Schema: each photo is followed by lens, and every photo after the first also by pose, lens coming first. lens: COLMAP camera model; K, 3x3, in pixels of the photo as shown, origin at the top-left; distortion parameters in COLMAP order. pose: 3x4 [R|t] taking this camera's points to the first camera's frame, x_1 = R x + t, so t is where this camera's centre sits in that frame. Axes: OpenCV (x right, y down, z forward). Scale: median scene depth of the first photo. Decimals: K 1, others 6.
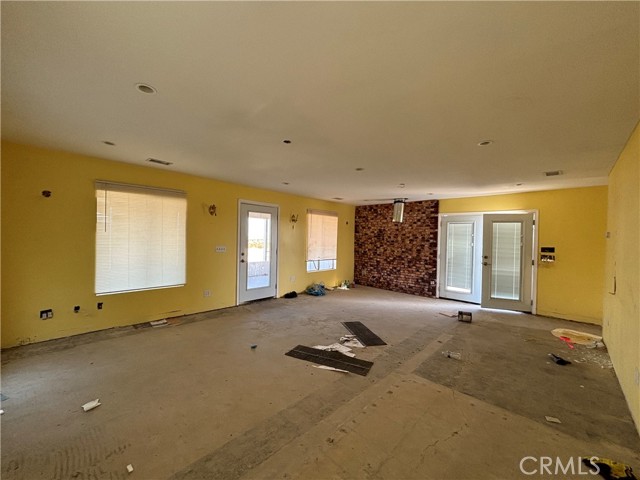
lens RADIAL K [[259.4, 0, 319.8], [0, 259.4, 242.2], [0, 0, 1]] dist [0.002737, 0.000498]
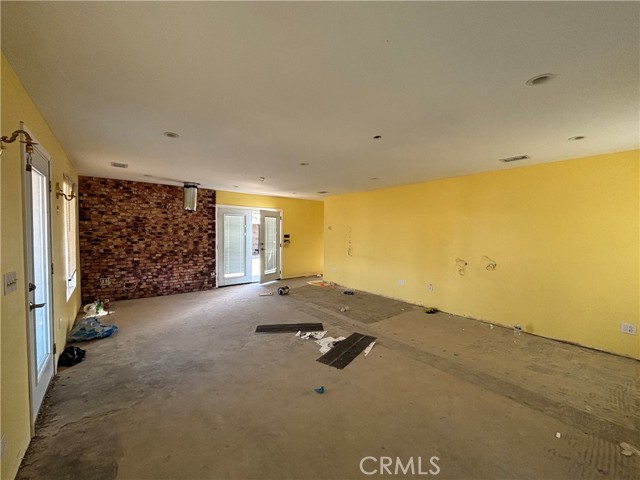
lens RADIAL K [[259.4, 0, 321.0], [0, 259.4, 239.9], [0, 0, 1]] dist [0.002737, 0.000498]
pose [[0.123937, -0.058953, 0.990537, -0.535427], [0.005964, 0.998260, 0.058667, -0.032096], [-0.992272, -0.001363, 0.124073, 0.517989]]
